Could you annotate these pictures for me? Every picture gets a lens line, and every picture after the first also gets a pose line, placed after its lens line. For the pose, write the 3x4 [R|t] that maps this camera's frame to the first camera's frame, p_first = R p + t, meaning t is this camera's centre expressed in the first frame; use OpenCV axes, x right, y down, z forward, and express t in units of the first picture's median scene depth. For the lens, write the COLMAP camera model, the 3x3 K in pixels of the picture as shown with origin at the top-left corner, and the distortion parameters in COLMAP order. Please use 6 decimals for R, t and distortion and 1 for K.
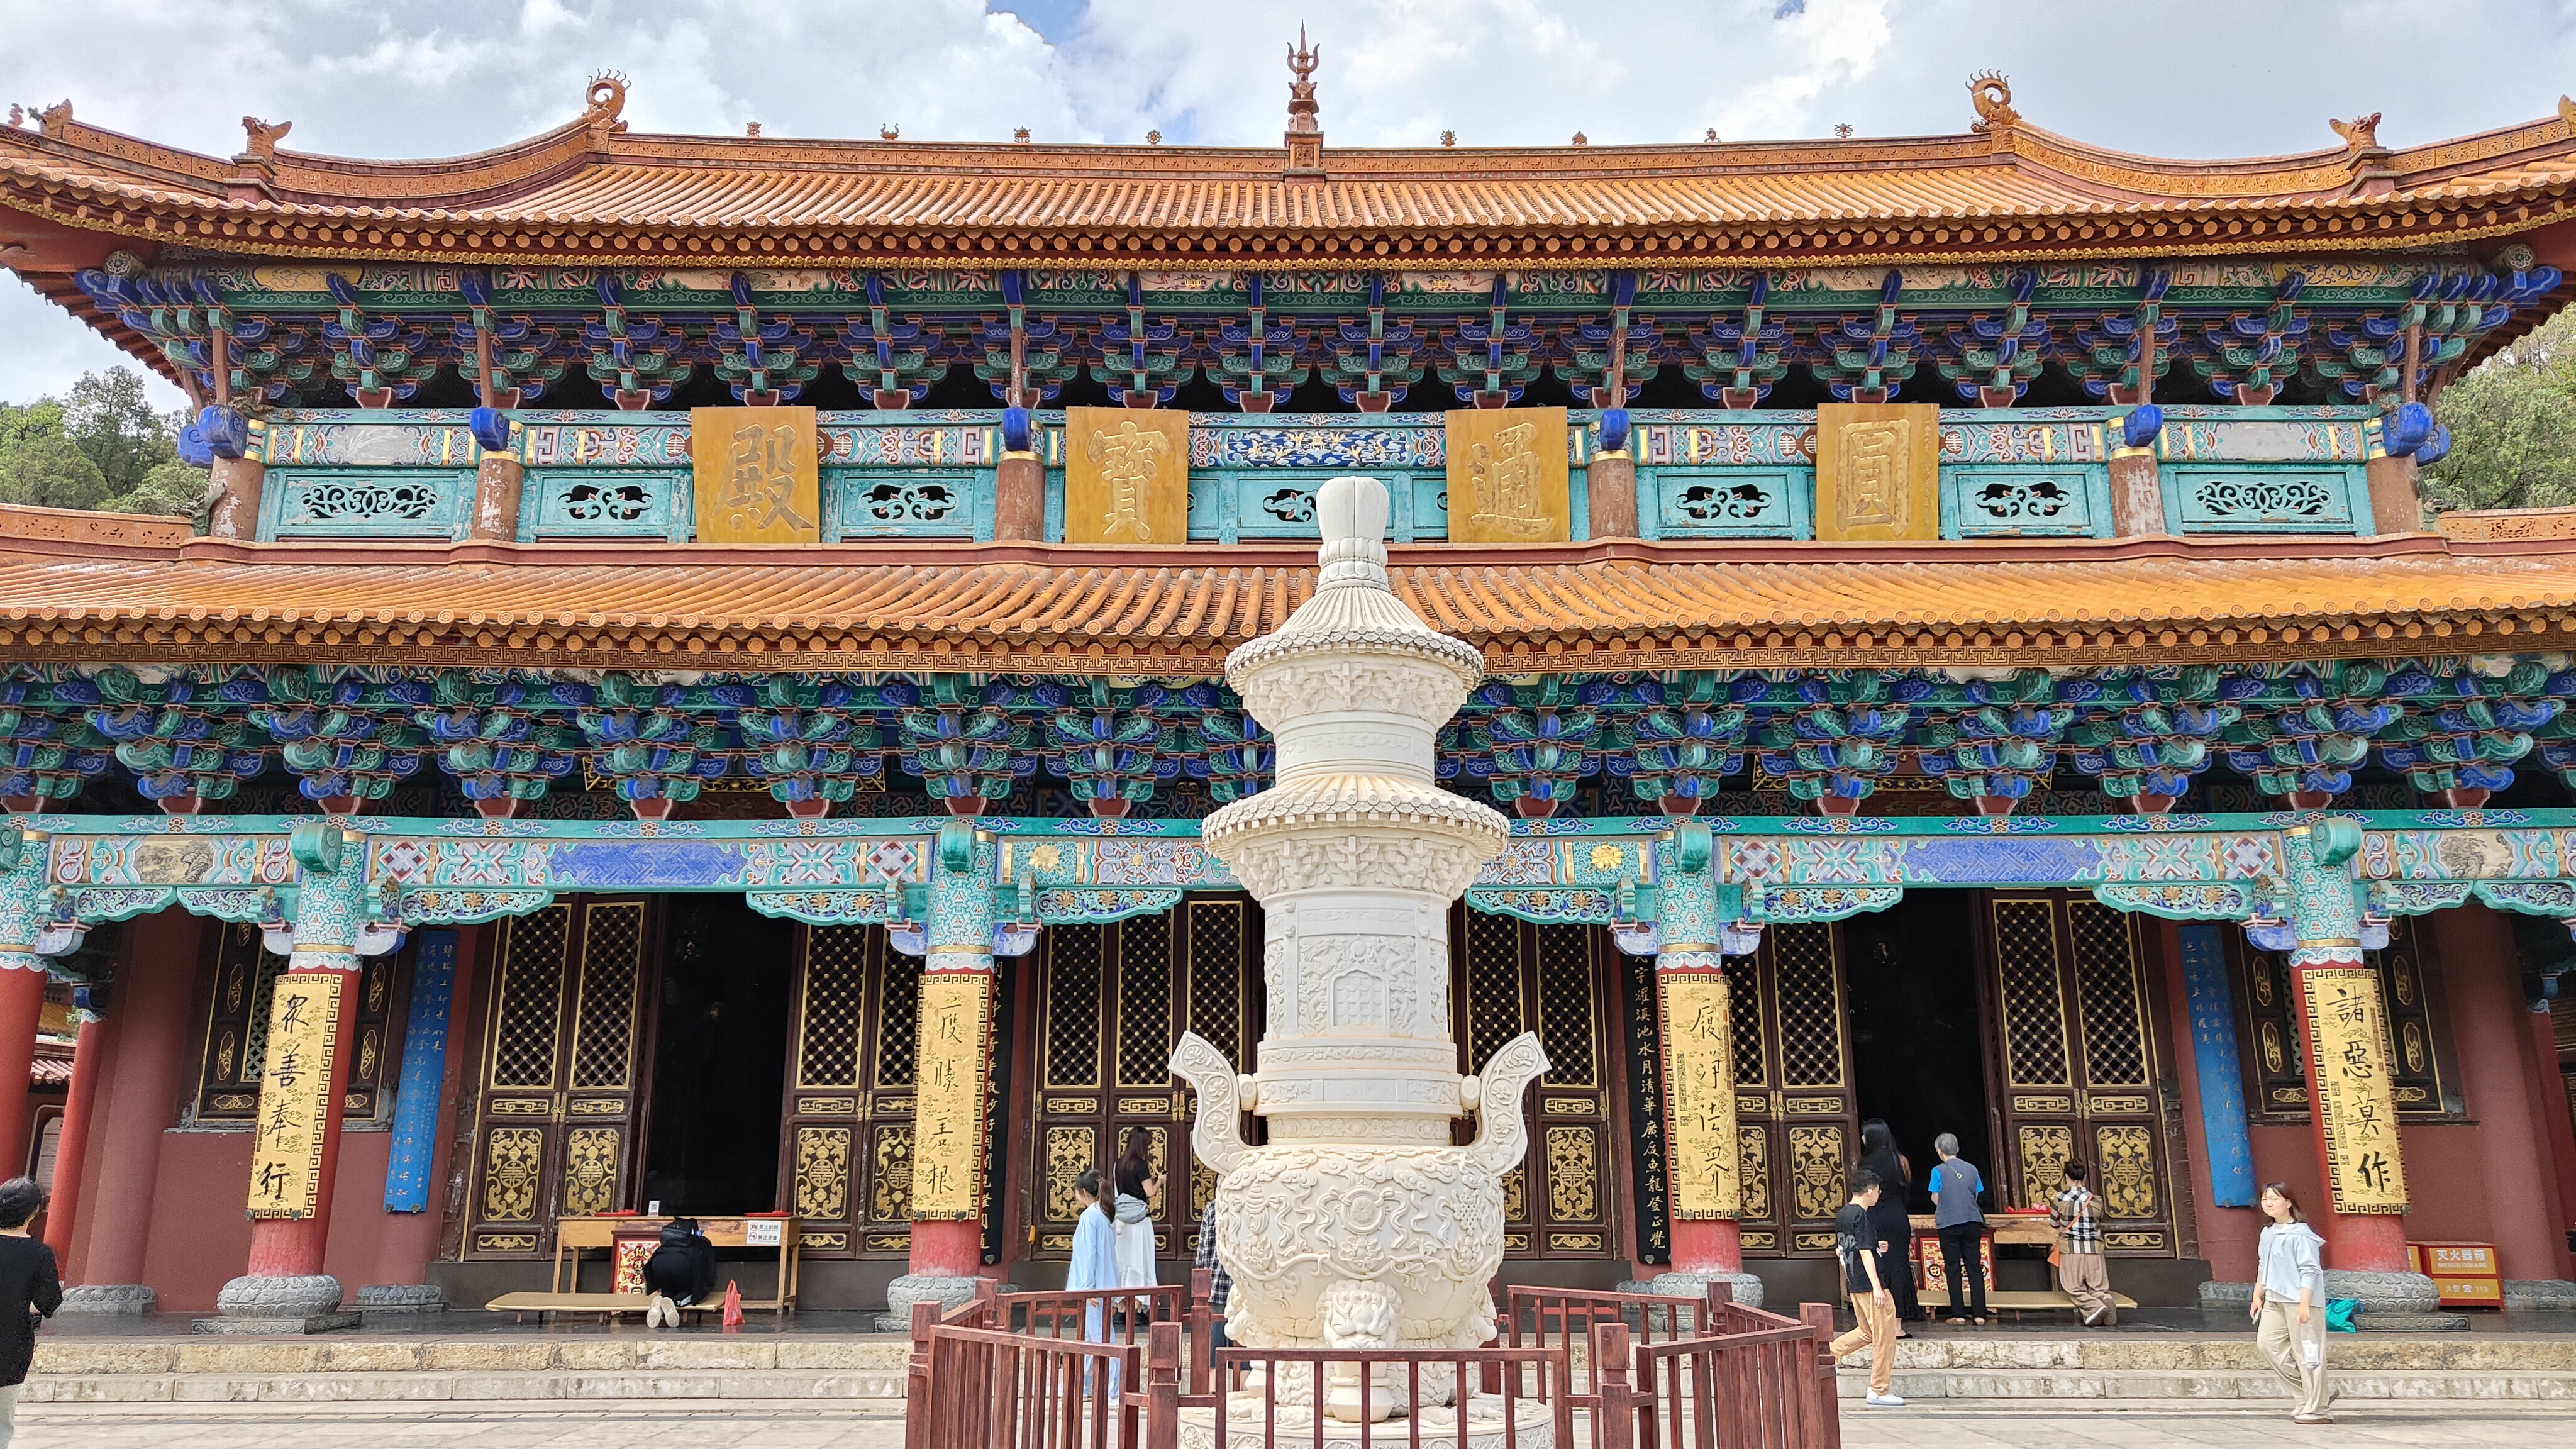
lens RADIAL K [[1785.4, 0, 1286.7], [0, 1785.4, 721.5], [0, 0, 1]] dist [-0.004240, -0.001057]
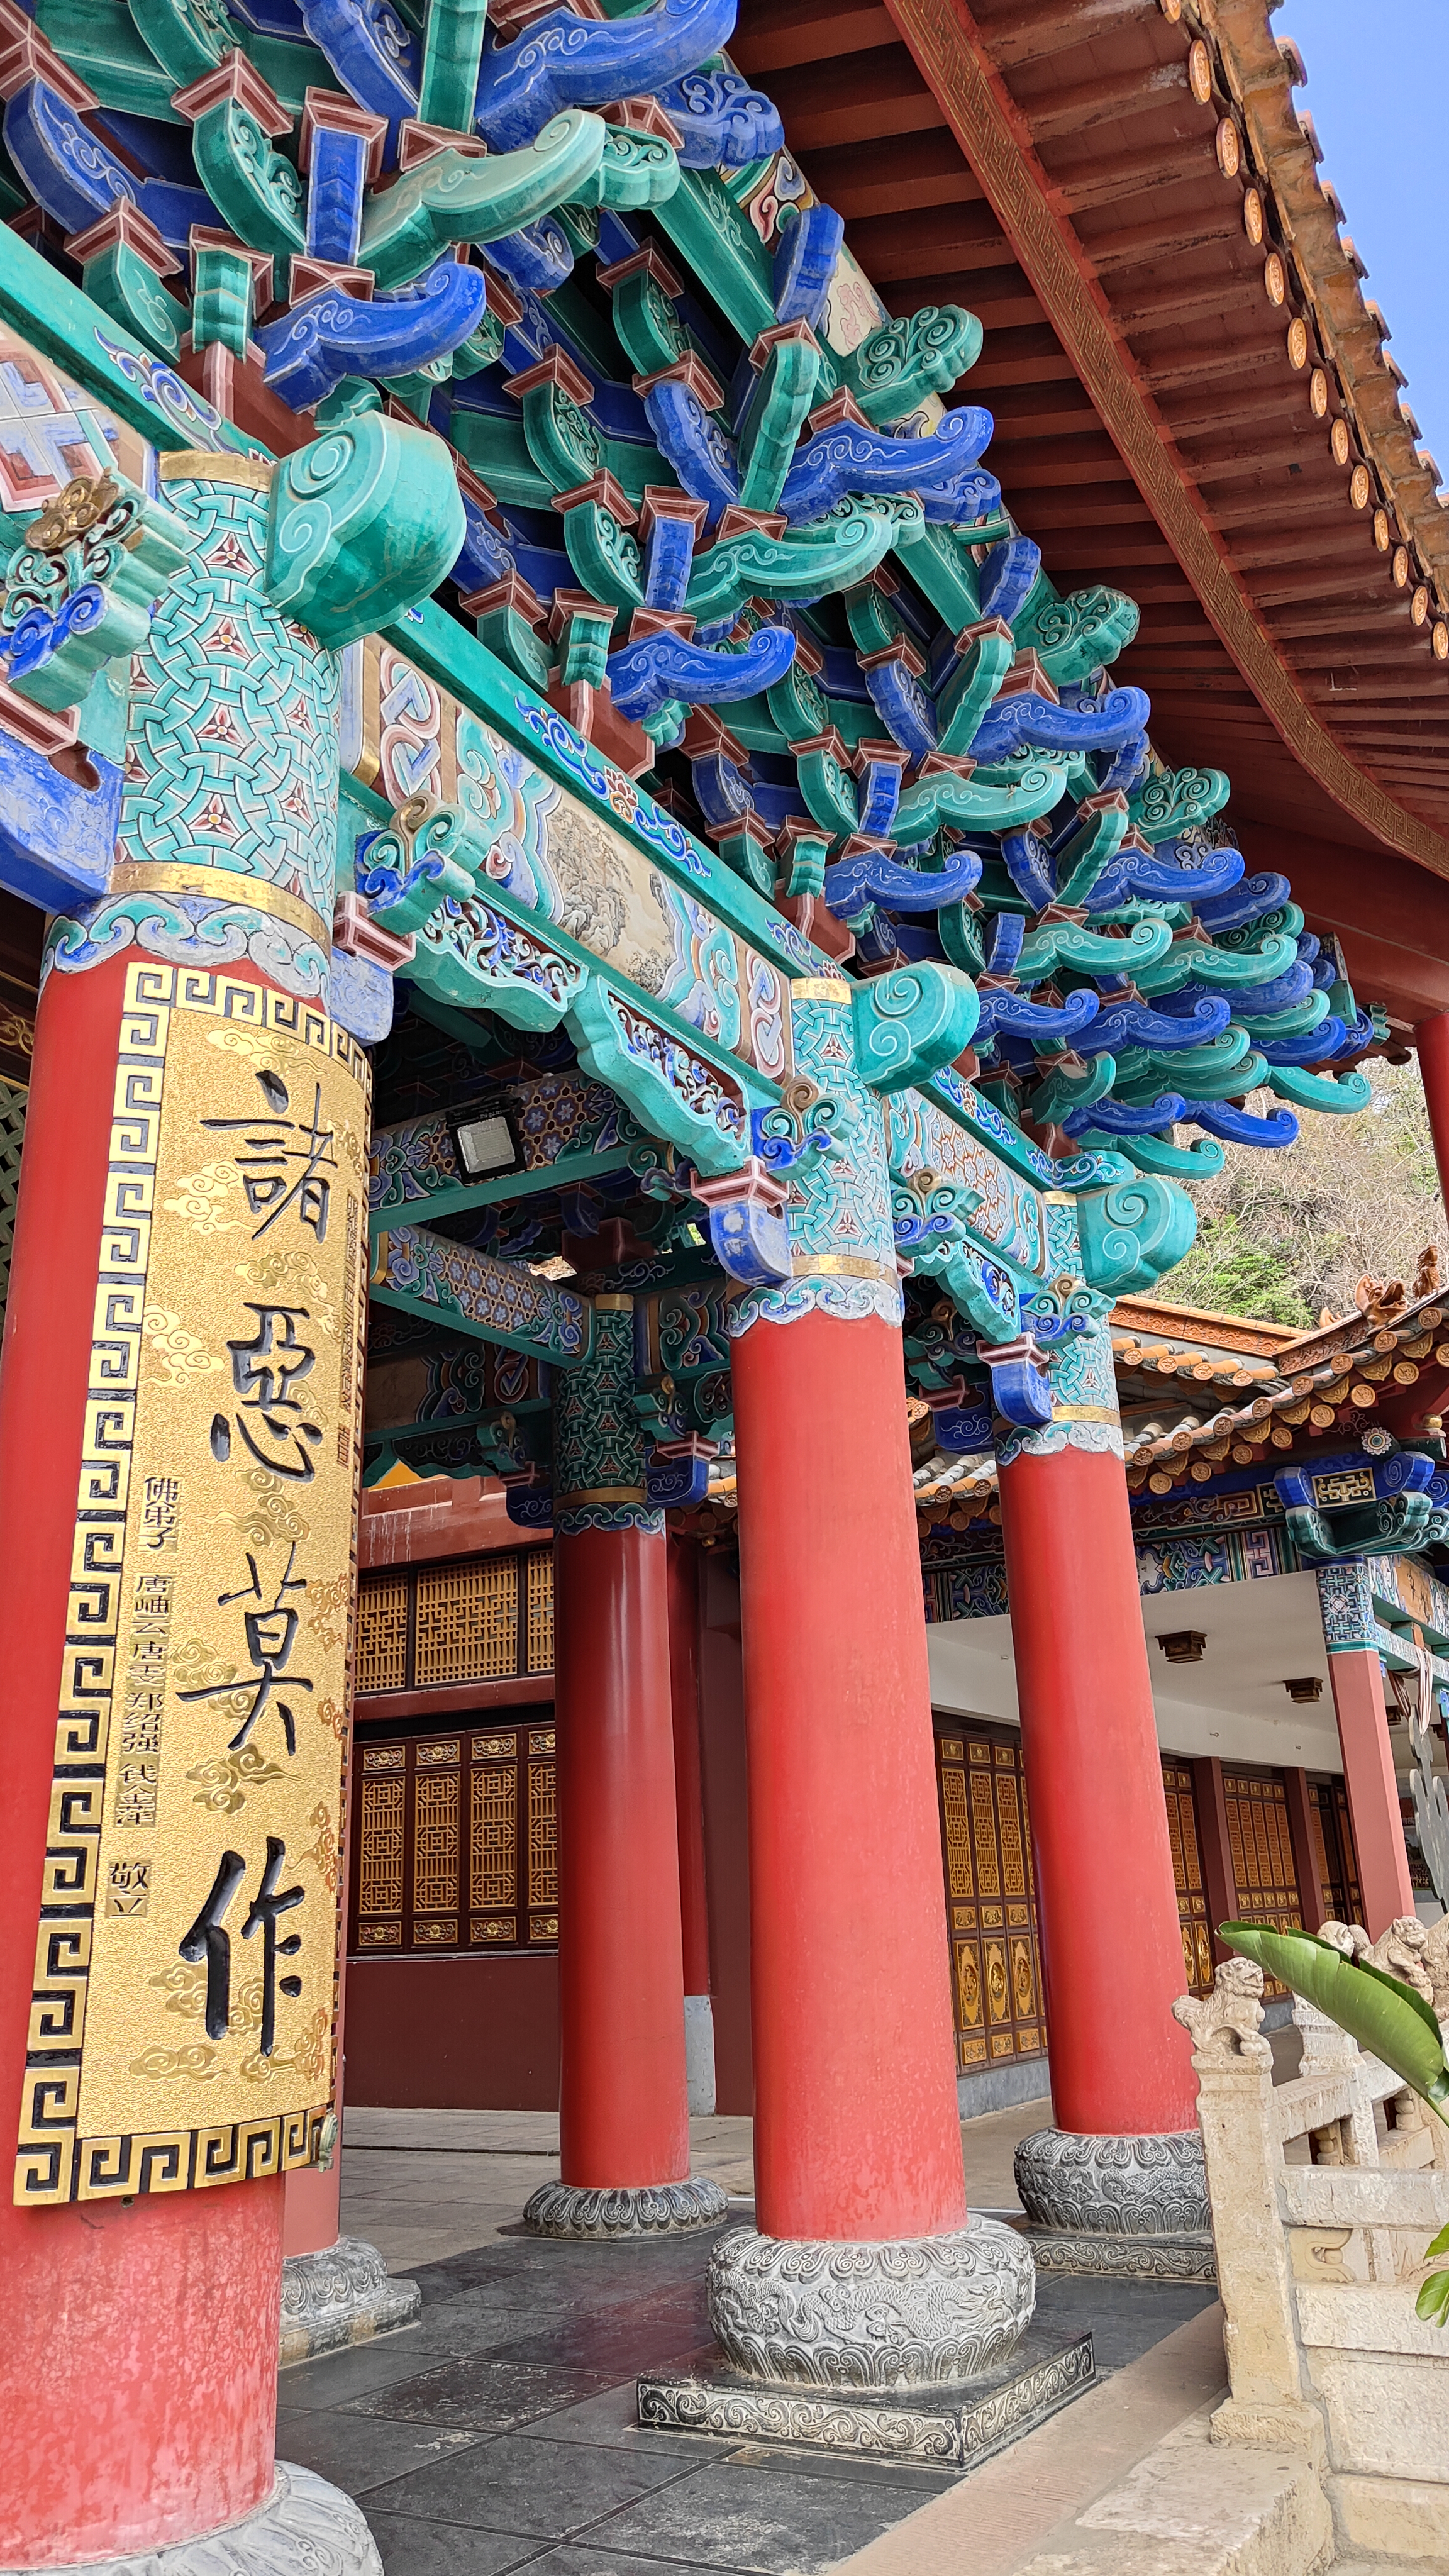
lens RADIAL K [[1785.4, 0, 725.4], [0, 1785.4, 1286.7], [0, 0, 1]] dist [-0.004240, -0.001057]
pose [[0.507153, 0.266200, 0.819715, 0.457819], [-0.180250, 0.962832, -0.201156, 0.212638], [-0.842796, -0.045737, 0.536286, 0.852671]]
